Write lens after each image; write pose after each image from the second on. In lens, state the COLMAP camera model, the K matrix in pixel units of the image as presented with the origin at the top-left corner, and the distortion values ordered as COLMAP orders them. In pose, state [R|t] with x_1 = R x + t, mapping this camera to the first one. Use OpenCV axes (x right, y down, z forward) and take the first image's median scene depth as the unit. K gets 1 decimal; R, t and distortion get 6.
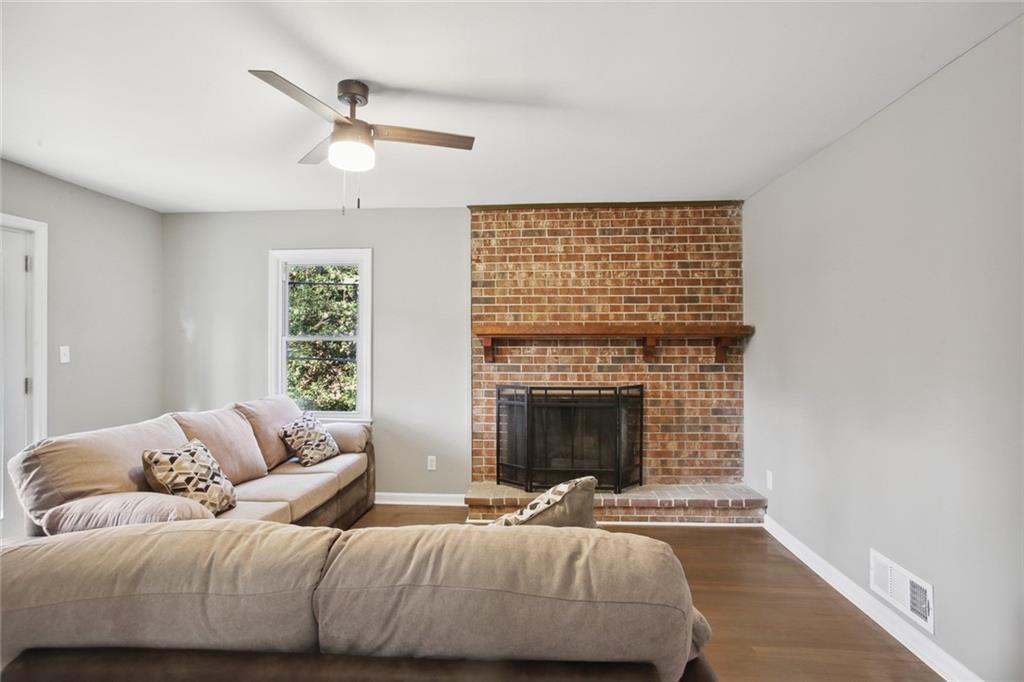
lens RADIAL K [[538.3, 0, 512.0], [0, 538.3, 341.0], [0, 0, 1]] dist [-0.001544, 0.000509]
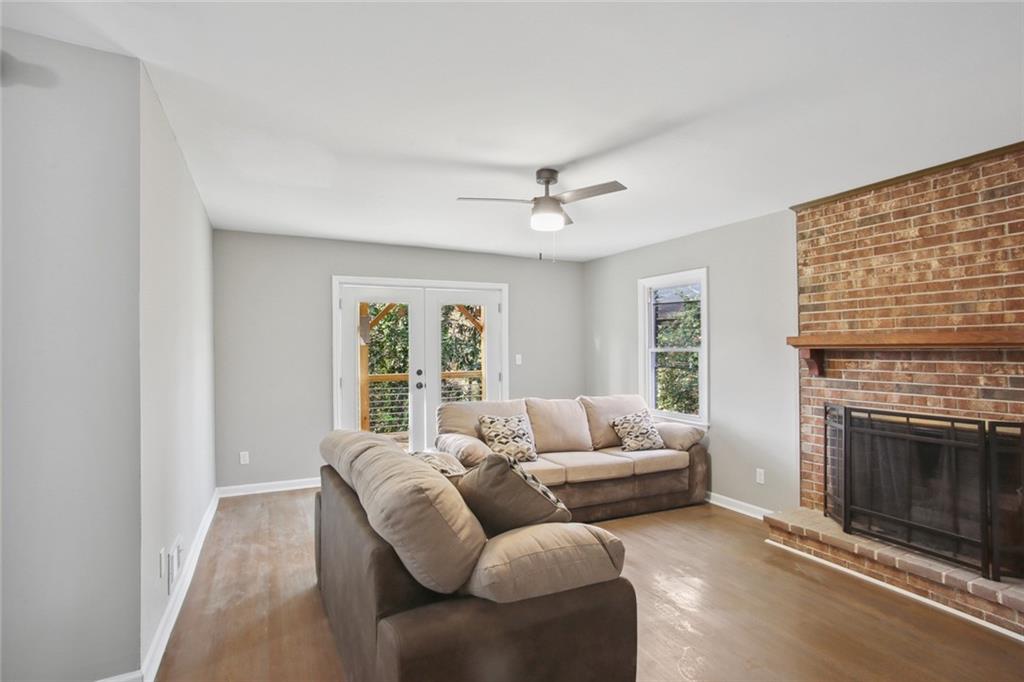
lens RADIAL K [[522.7, 0, 509.5], [0, 522.7, 351.6], [0, 0, 1]] dist [-0.002780, 0.058913]
pose [[0.505315, 0.003316, -0.862929, 0.453433], [-0.001863, 0.999994, 0.002751, -0.003286], [0.862933, 0.000217, 0.505318, 0.120651]]
